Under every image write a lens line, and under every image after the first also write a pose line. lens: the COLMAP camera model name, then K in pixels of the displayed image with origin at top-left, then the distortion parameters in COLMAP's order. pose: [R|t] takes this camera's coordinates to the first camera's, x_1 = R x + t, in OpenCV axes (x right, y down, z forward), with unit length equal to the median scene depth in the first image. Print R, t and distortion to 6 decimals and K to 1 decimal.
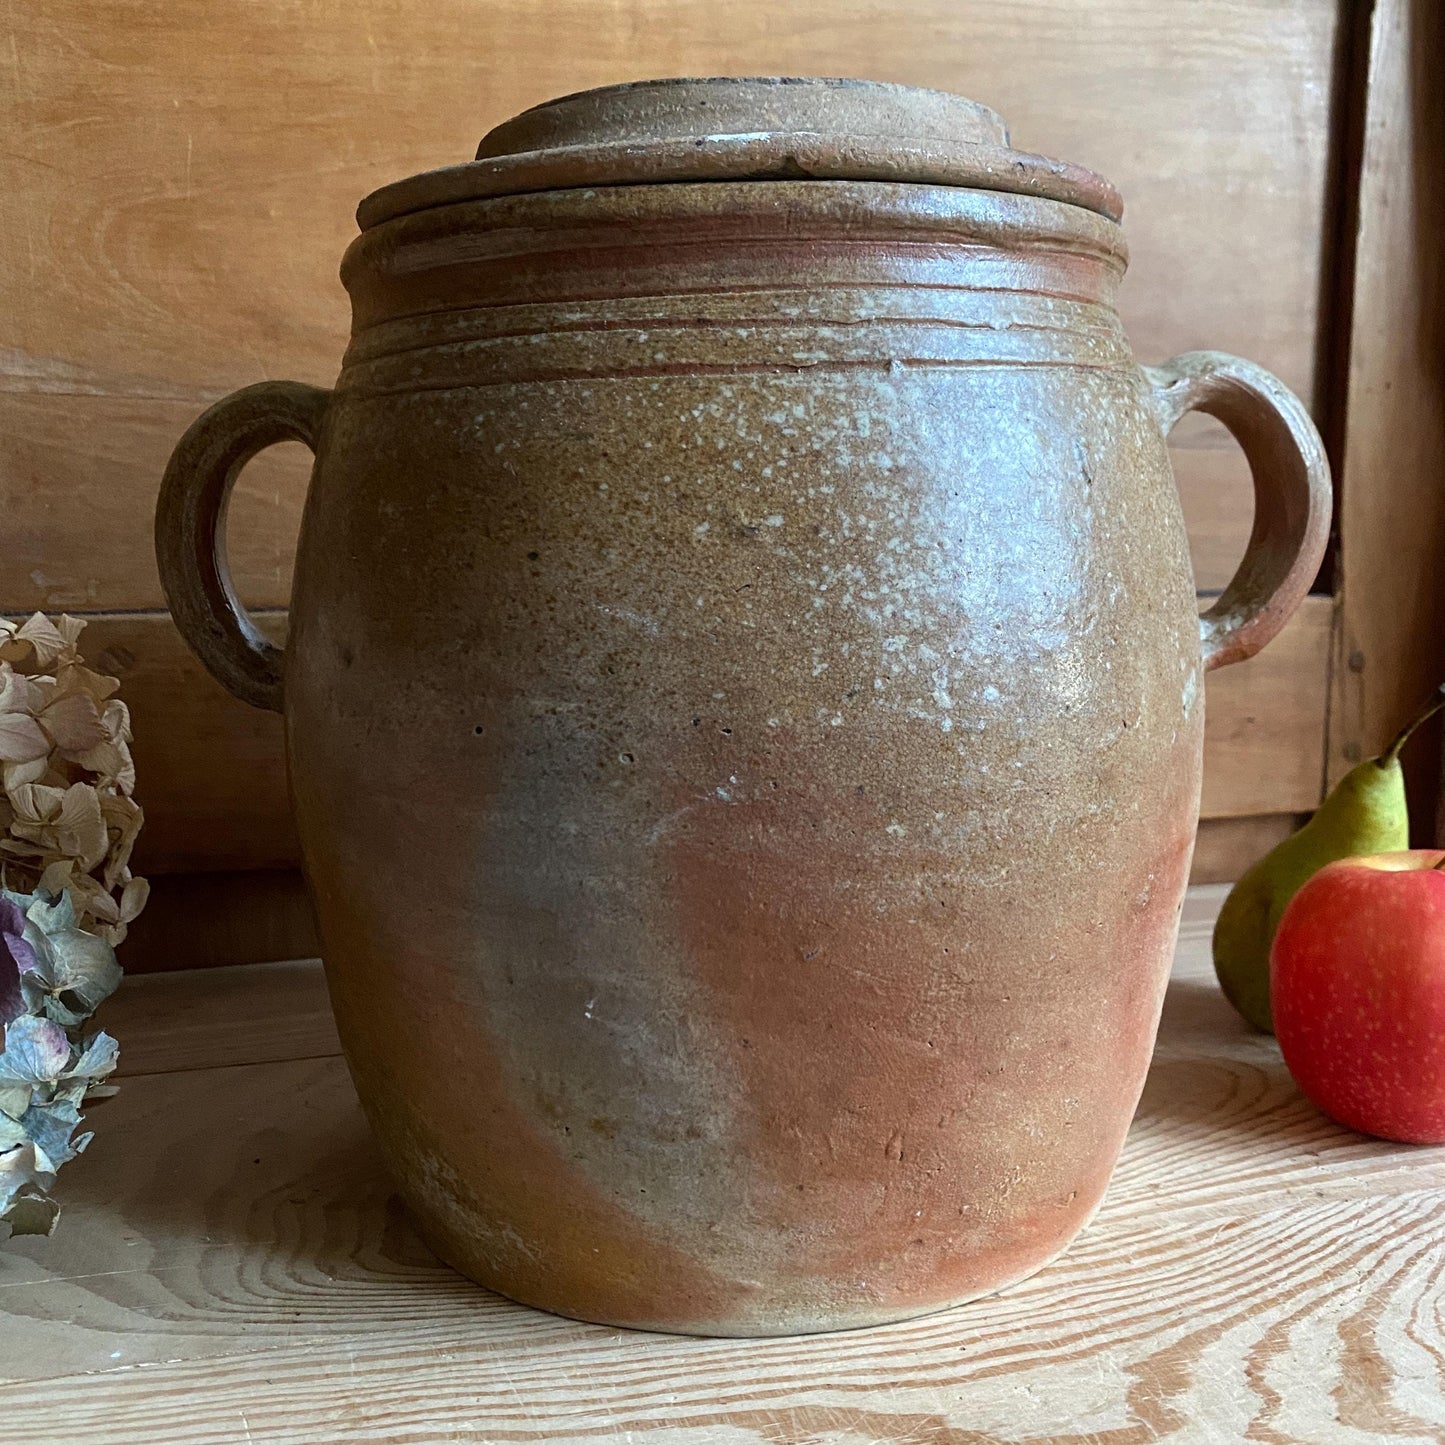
lens RADIAL K [[1466.3, 0, 746.5], [0, 1466.3, 726.4], [0, 0, 1]] dist [0.176898, -0.477650]
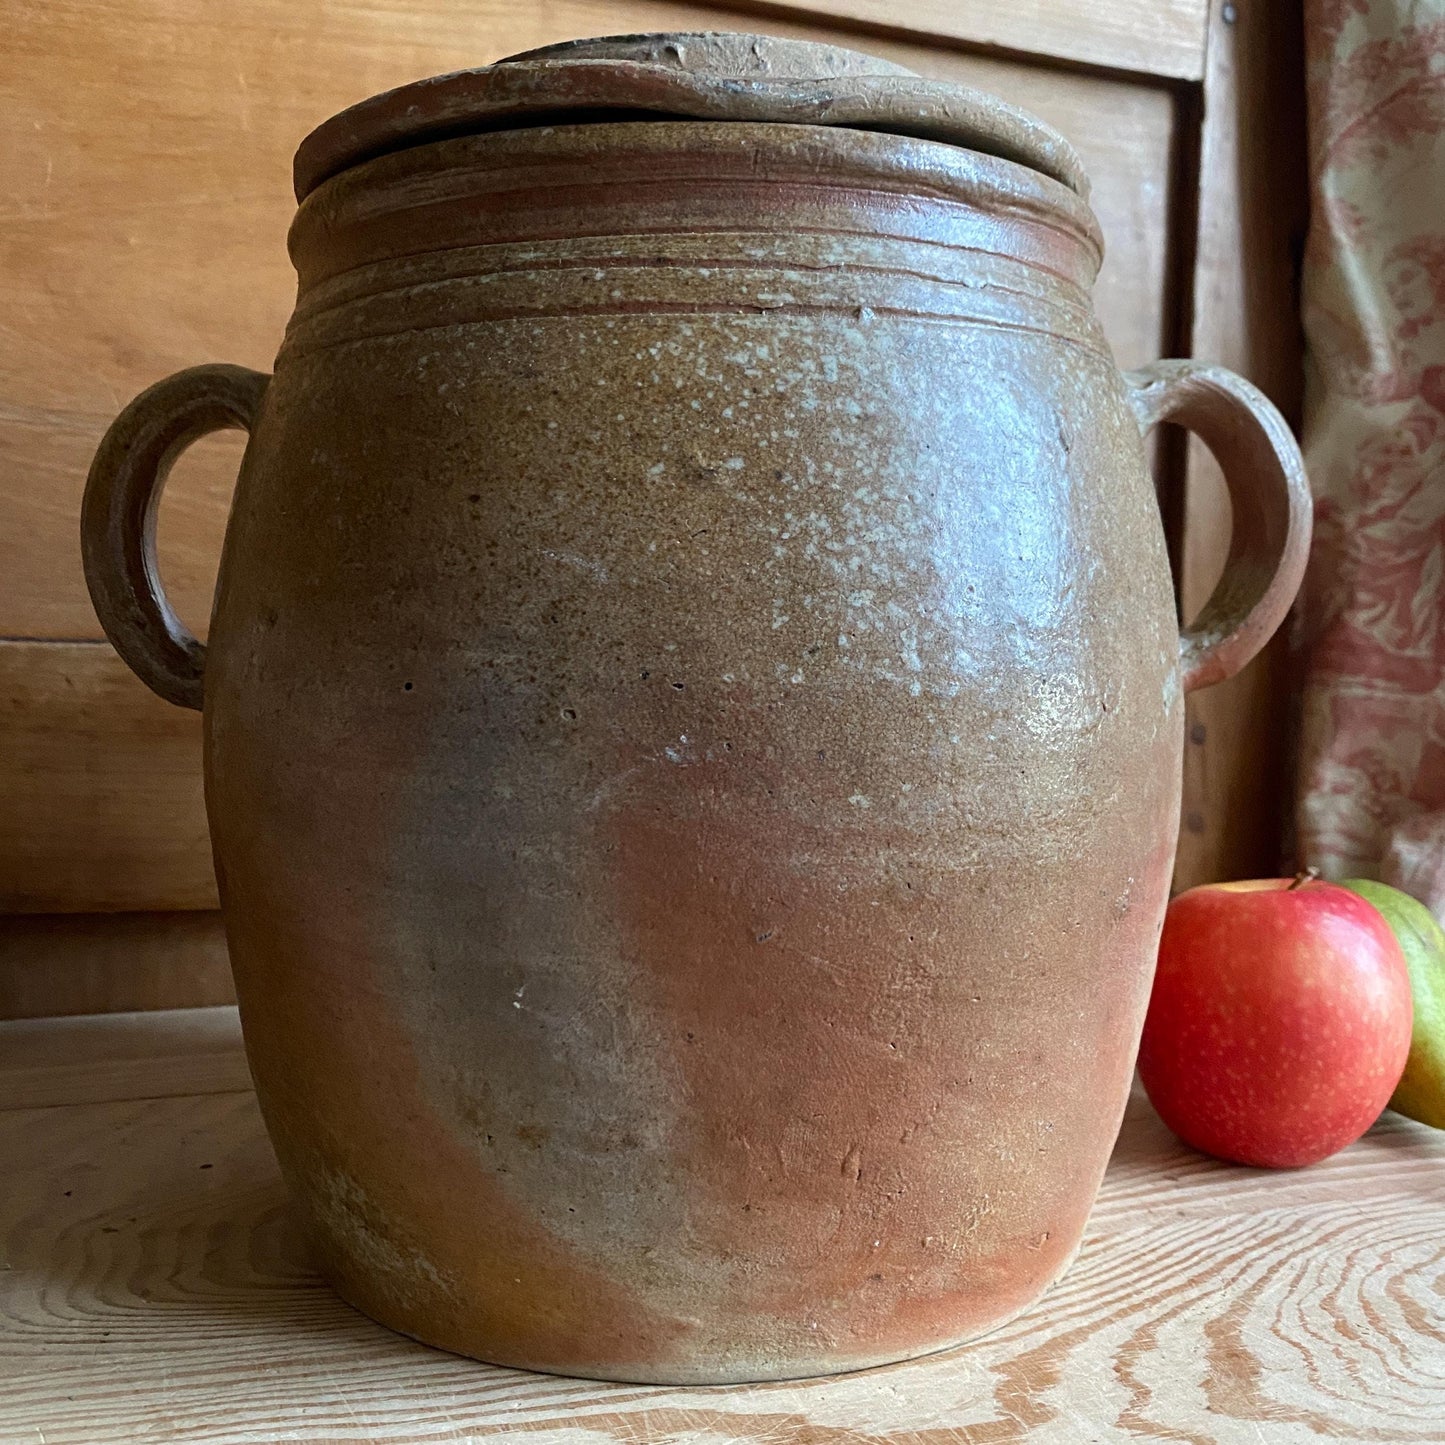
lens RADIAL K [[1474.5, 0, 722.1], [0, 1474.5, 726.8], [0, 0, 1]] dist [0.152871, -0.401618]
pose [[0.999617, 0.023264, 0.015009, 0.000934], [-0.021786, 0.995512, -0.092098, 0.110690], [-0.017084, 0.091735, 0.995637, 0.077168]]
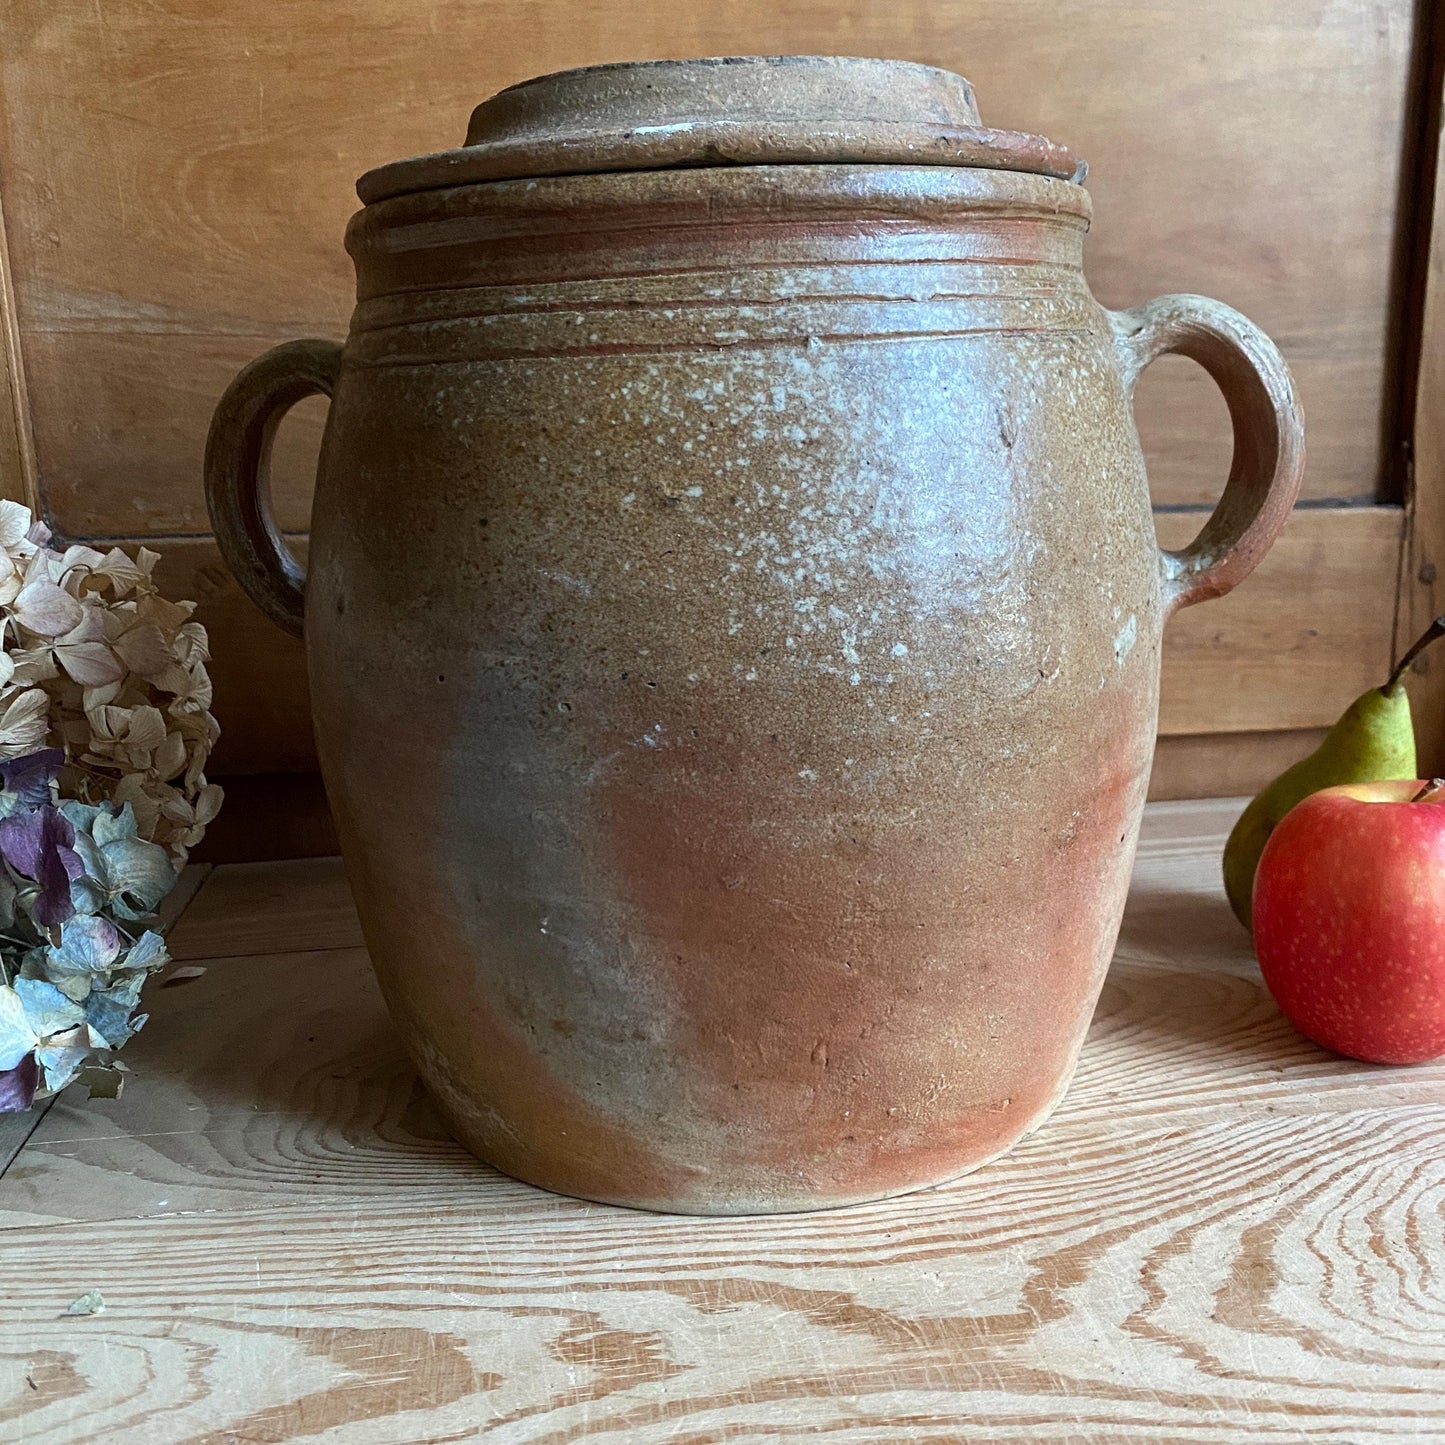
lens RADIAL K [[1467.9, 0, 744.1], [0, 1467.9, 717.5], [0, 0, 1]] dist [0.194300, -0.556353]
pose [[0.993242, 0.011657, -0.115475, 0.179299], [-0.002701, 0.996995, 0.077416, -0.056339], [0.116030, -0.076581, 0.990289, -0.087568]]
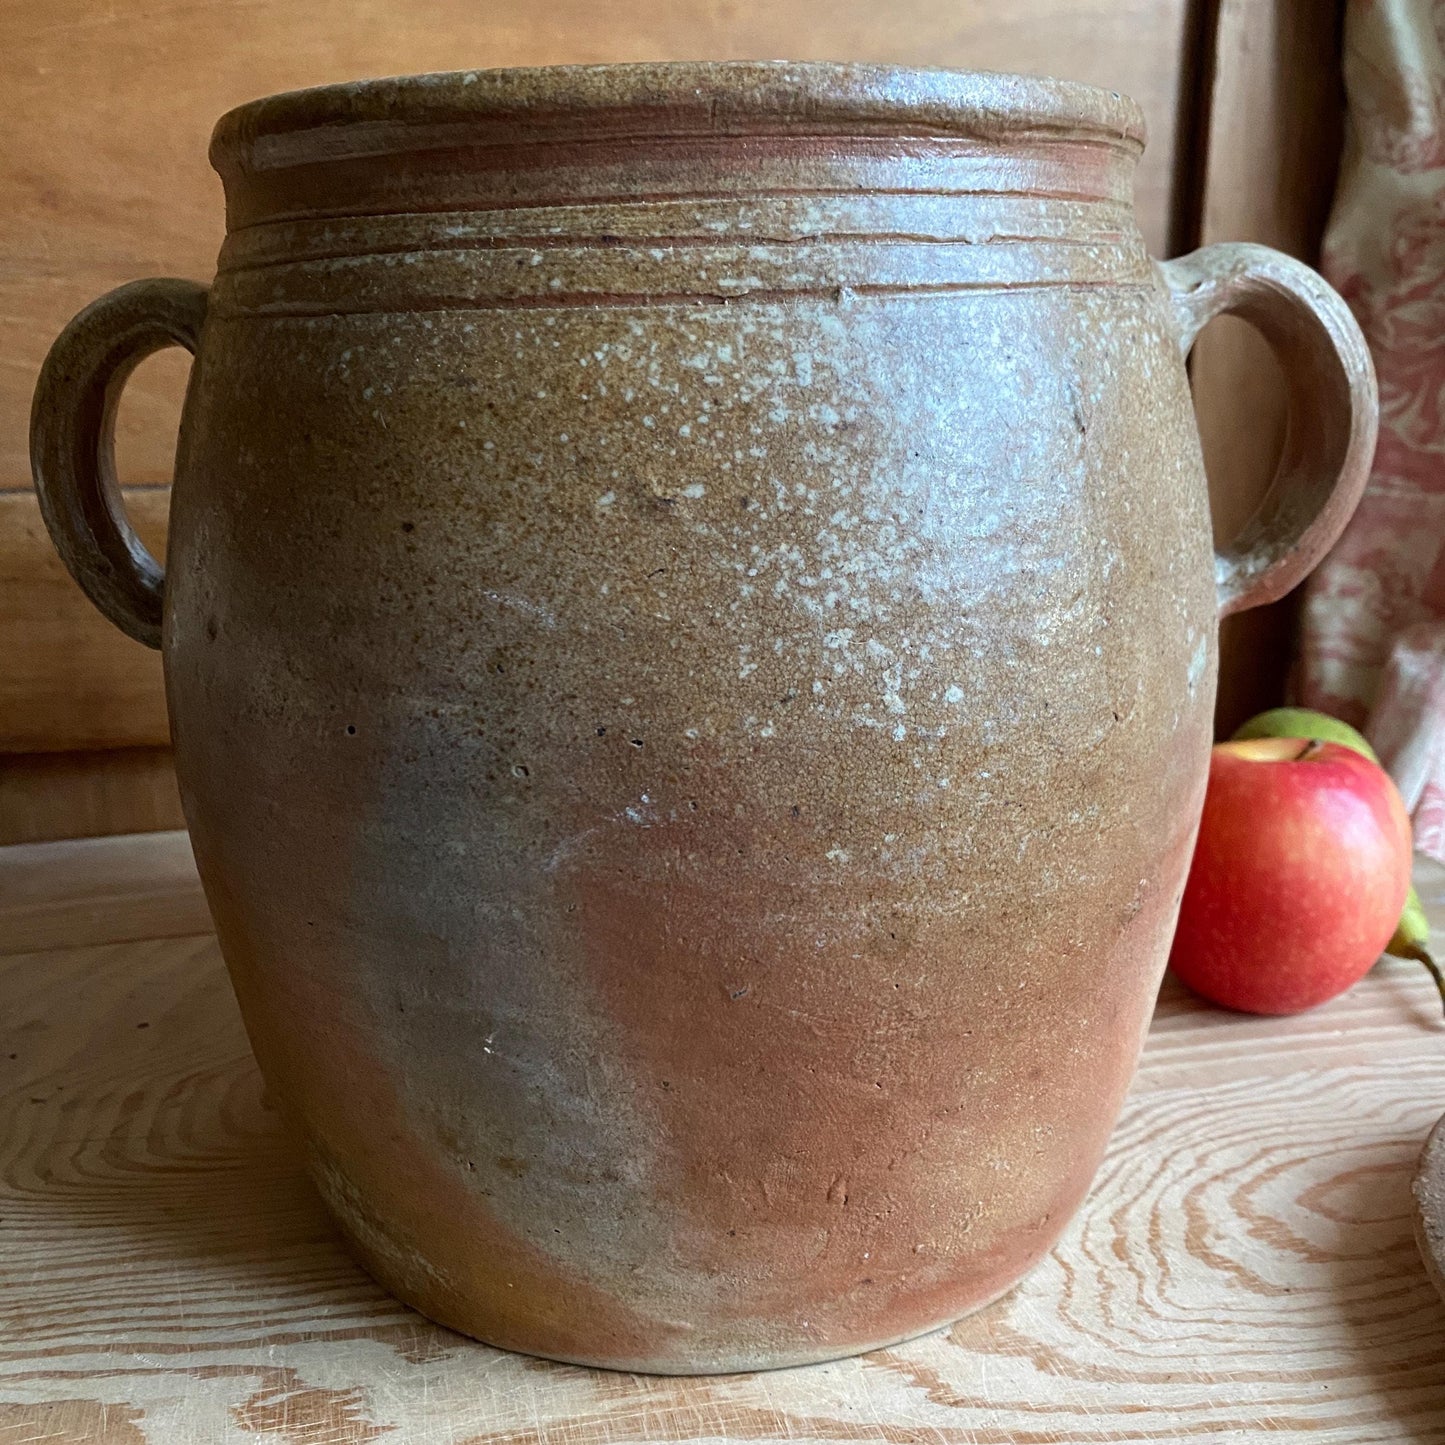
lens RADIAL K [[1472.5, 0, 742.5], [0, 1472.5, 721.0], [0, 0, 1]] dist [0.145363, -0.385580]
pose [[0.999661, 0.008242, -0.024691, 0.066419], [-0.005340, 0.993309, 0.115362, -0.104661], [0.025476, -0.115191, 0.993017, 0.156782]]
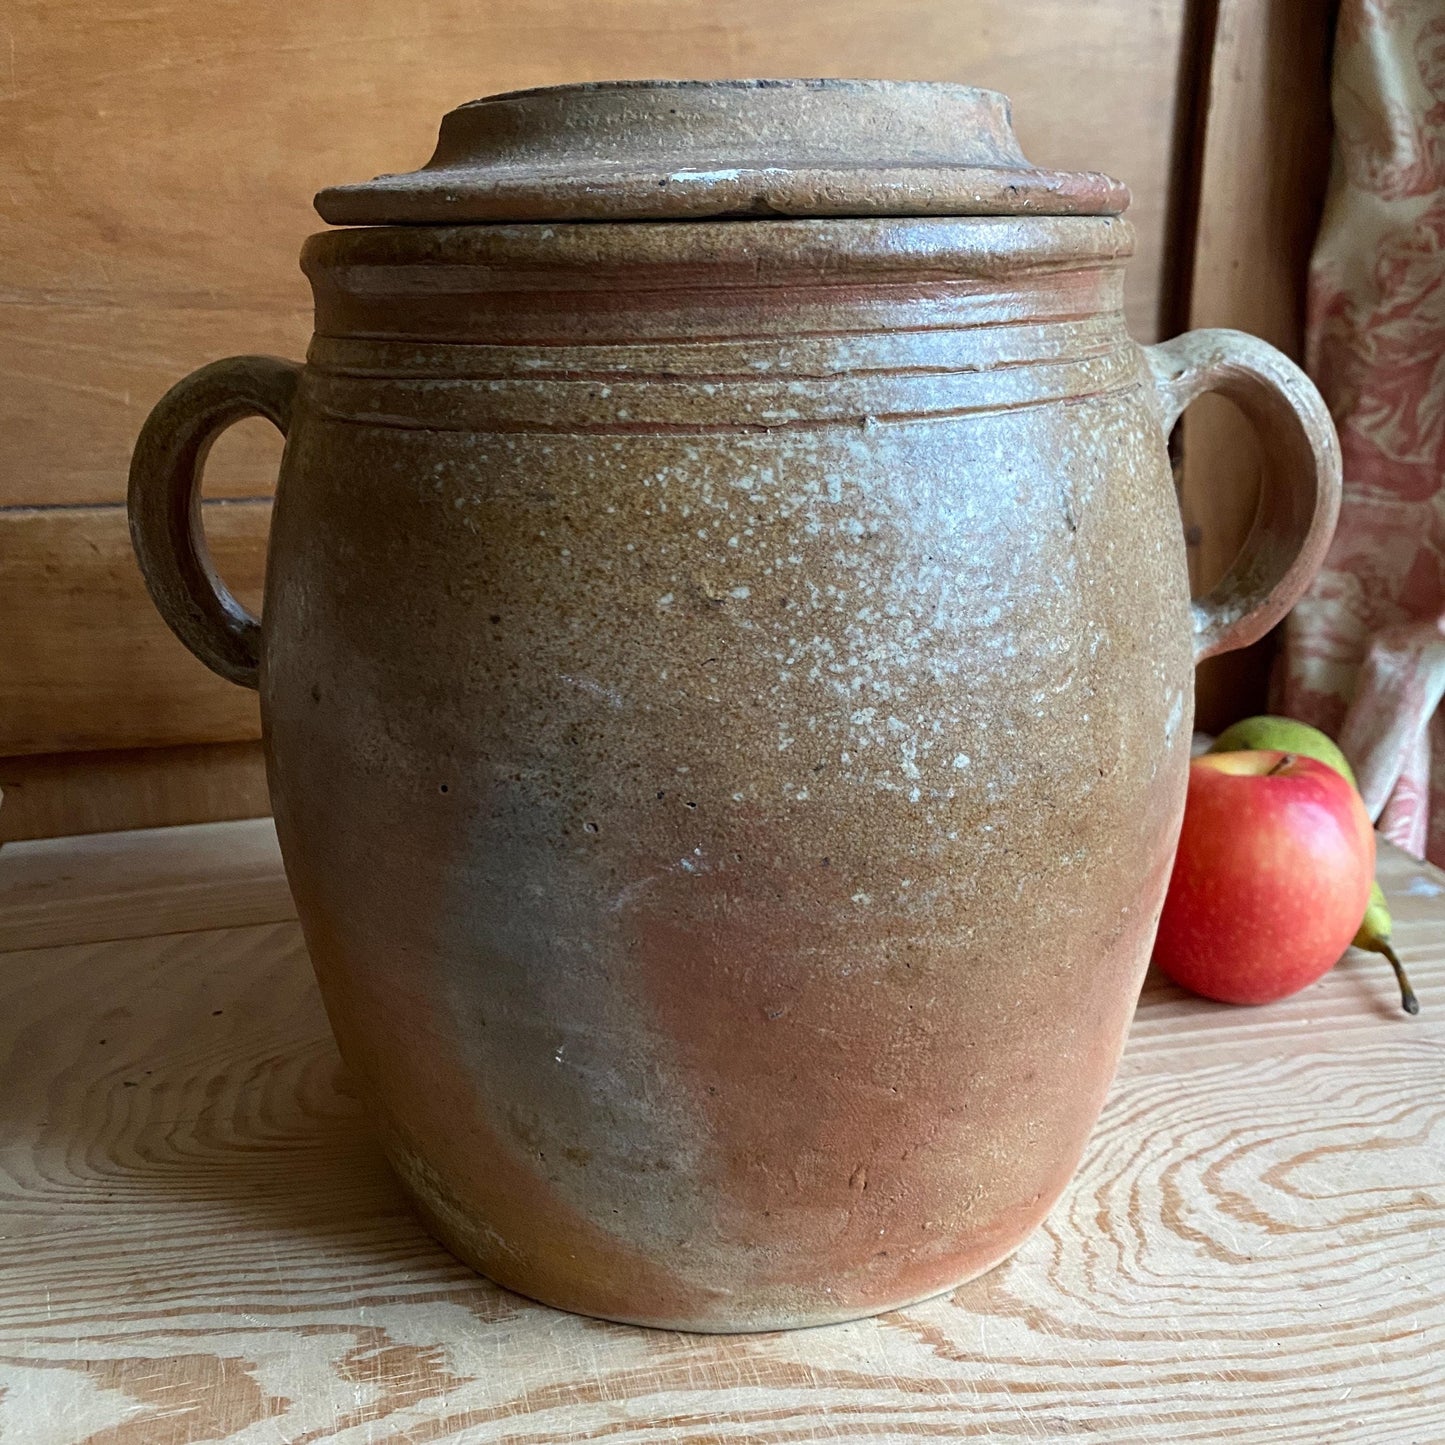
lens RADIAL K [[1467.9, 0, 744.1], [0, 1467.9, 717.5], [0, 0, 1]] dist [0.194300, -0.556353]
pose [[0.999693, 0.010243, -0.022561, 0.043050], [-0.006752, 0.988708, 0.149704, -0.198902], [0.023840, -0.149506, 0.988473, 0.027359]]
